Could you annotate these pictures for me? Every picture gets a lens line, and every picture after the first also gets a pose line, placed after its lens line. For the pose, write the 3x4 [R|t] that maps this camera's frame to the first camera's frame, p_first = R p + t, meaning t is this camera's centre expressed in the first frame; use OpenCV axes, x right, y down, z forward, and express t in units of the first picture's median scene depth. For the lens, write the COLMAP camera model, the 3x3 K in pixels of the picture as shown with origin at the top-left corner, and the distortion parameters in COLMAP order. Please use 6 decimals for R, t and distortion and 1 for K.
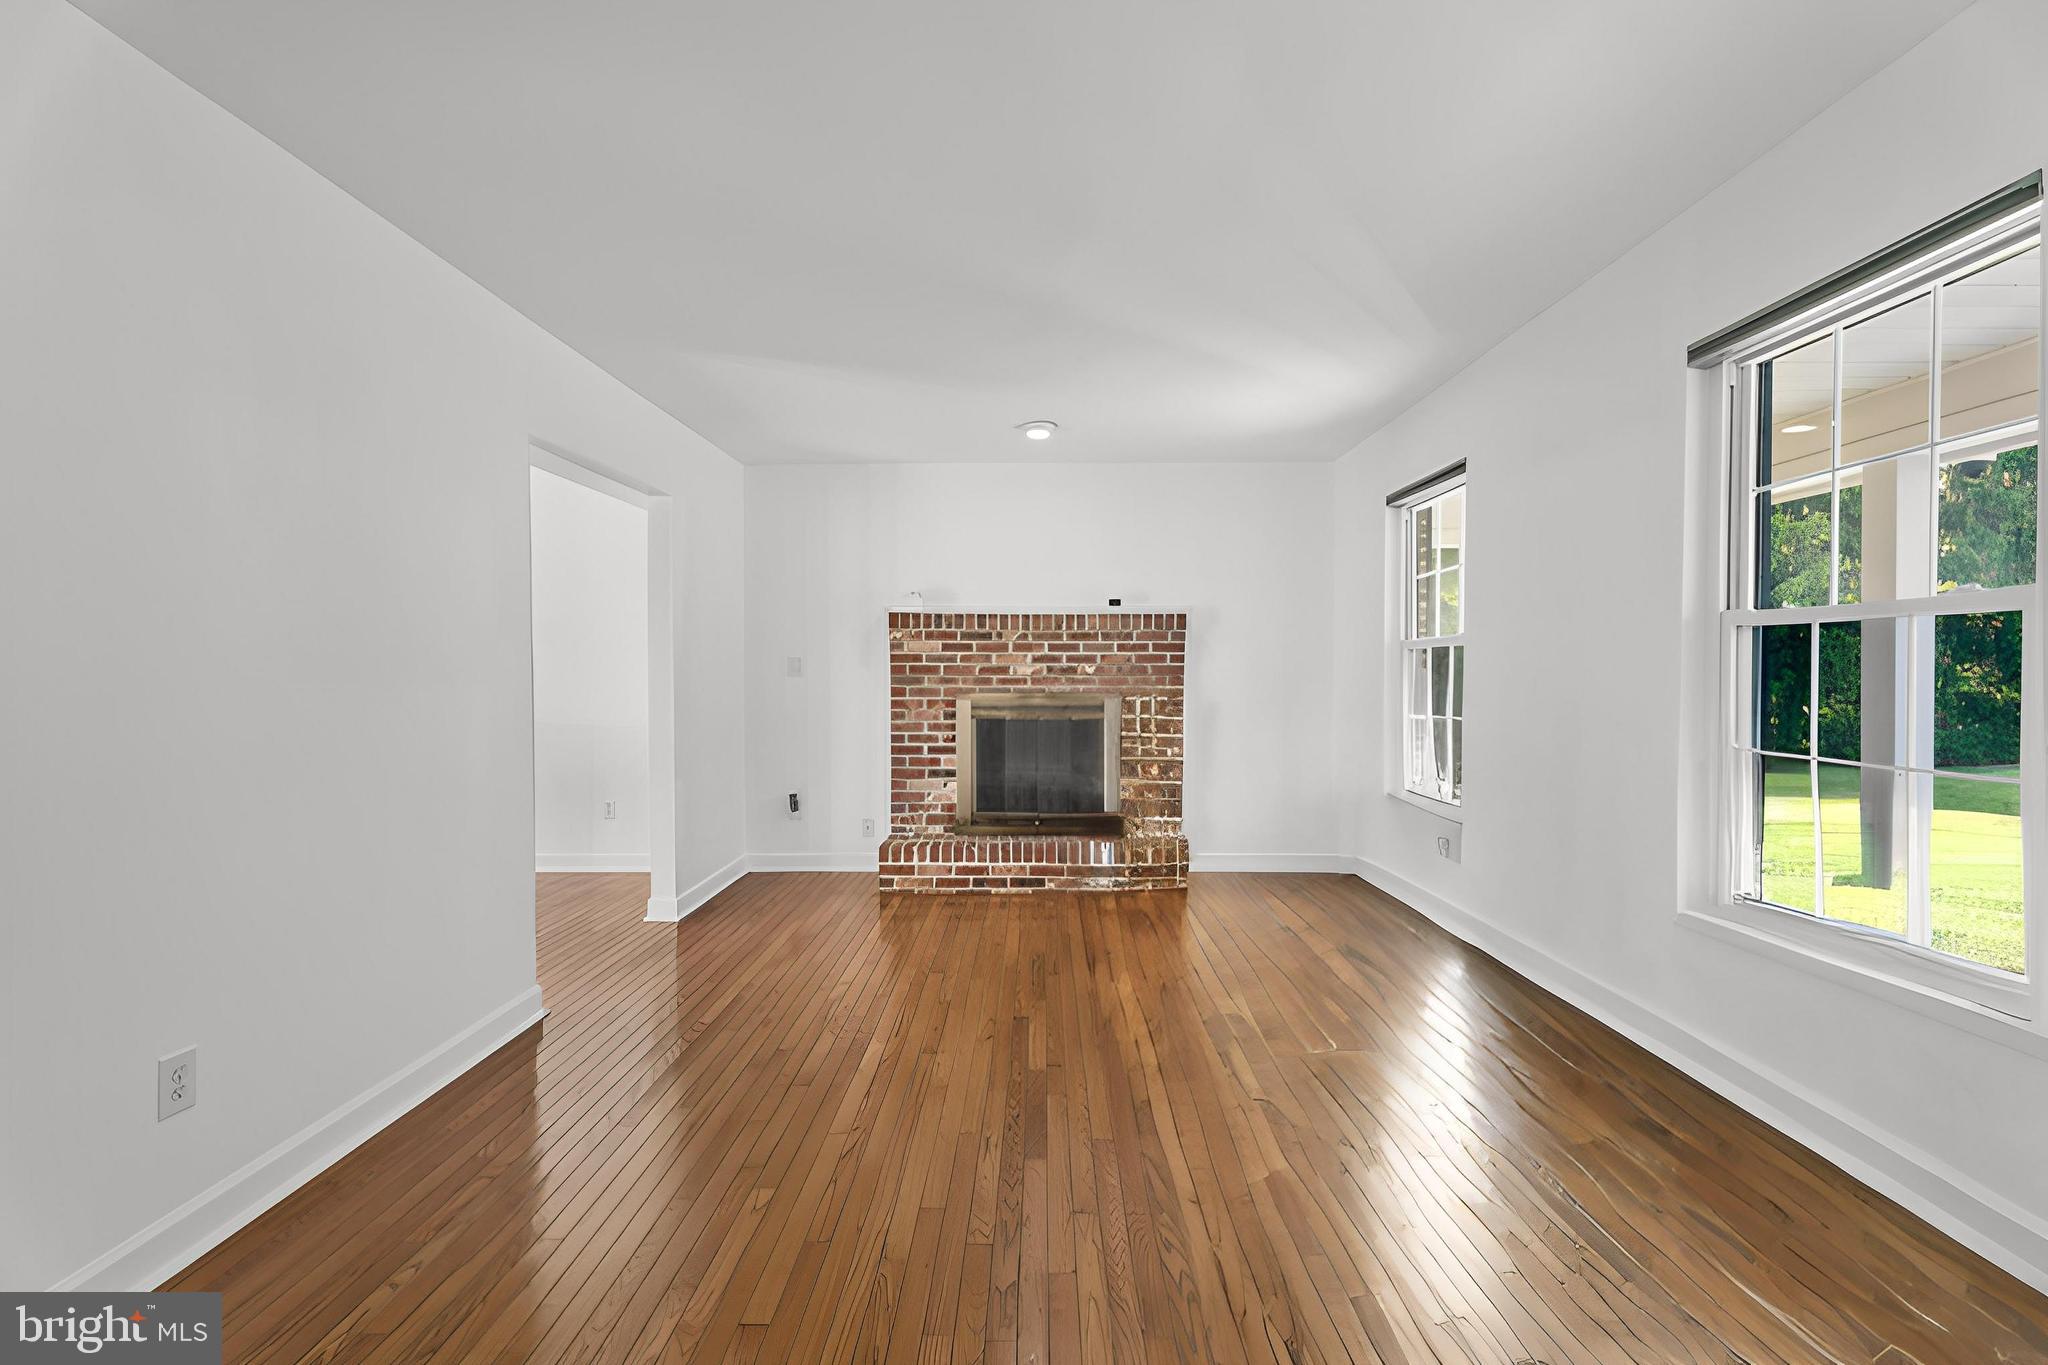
lens RADIAL K [[928.1, 0, 1026.4], [0, 928.1, 676.2], [0, 0, 1]] dist [-0.000005, 0.001083]
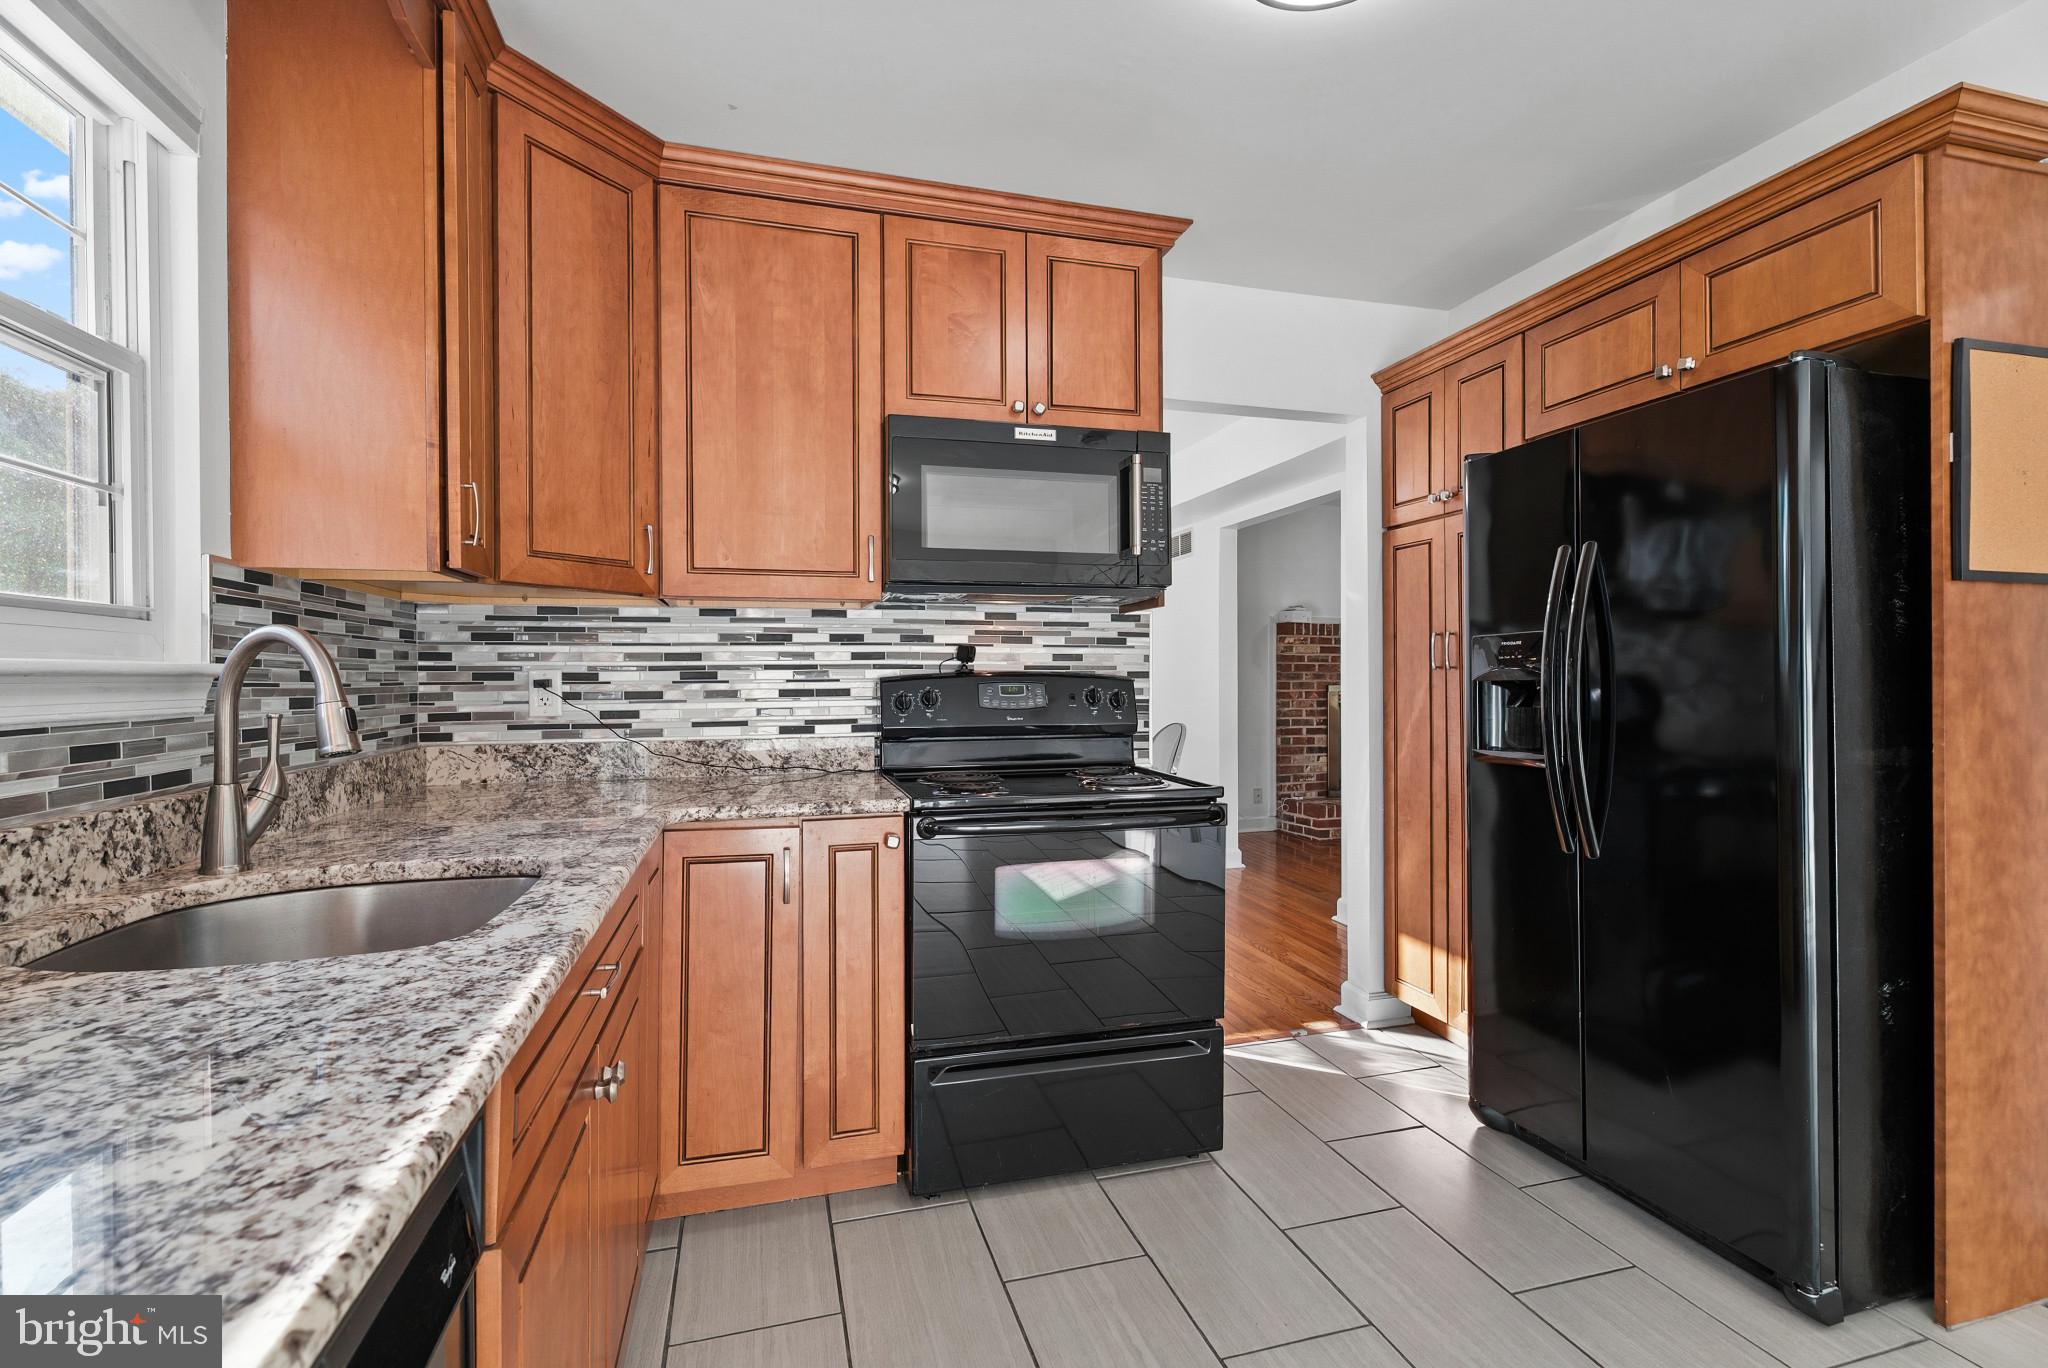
lens RADIAL K [[928.1, 0, 1026.4], [0, 928.1, 677.7], [0, 0, 1]] dist [-0.000005, 0.001083]
pose [[0.958229, -0.001793, 0.285995, -0.842013], [0.003387, 0.999981, -0.005081, 0.011859], [-0.285981, 0.005837, 0.958218, -0.101073]]
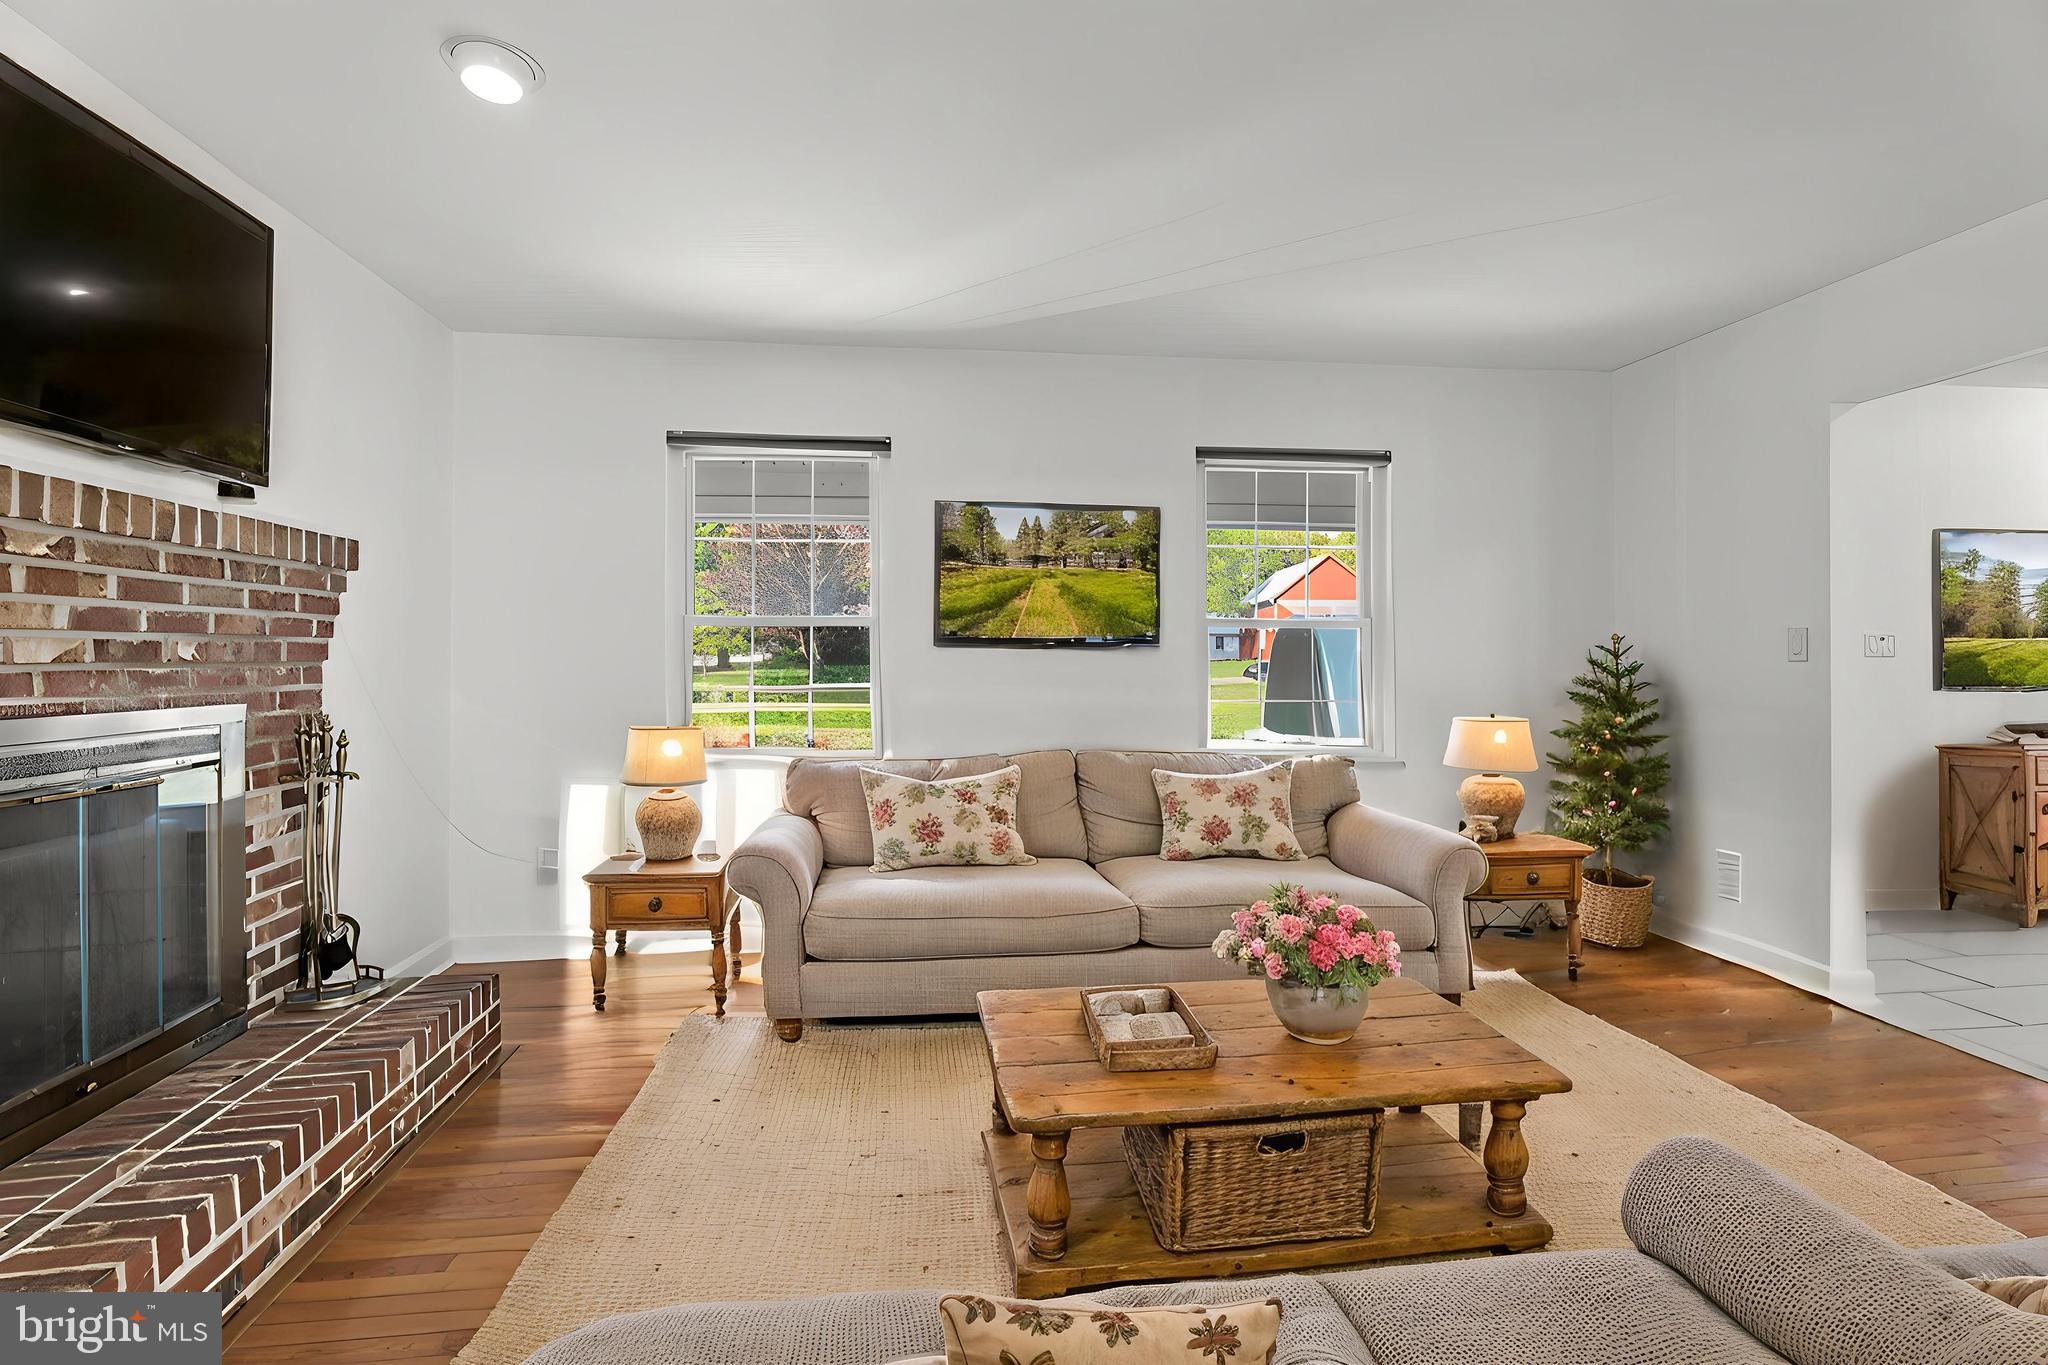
lens RADIAL K [[928.1, 0, 1026.4], [0, 928.1, 676.2], [0, 0, 1]] dist [-0.000005, 0.001083]
pose [[-0.145473, -0.020290, 0.989154, -0.382311], [0.007627, 0.999737, 0.021629, -0.001790], [-0.989333, 0.010691, -0.145280, 0.705553]]
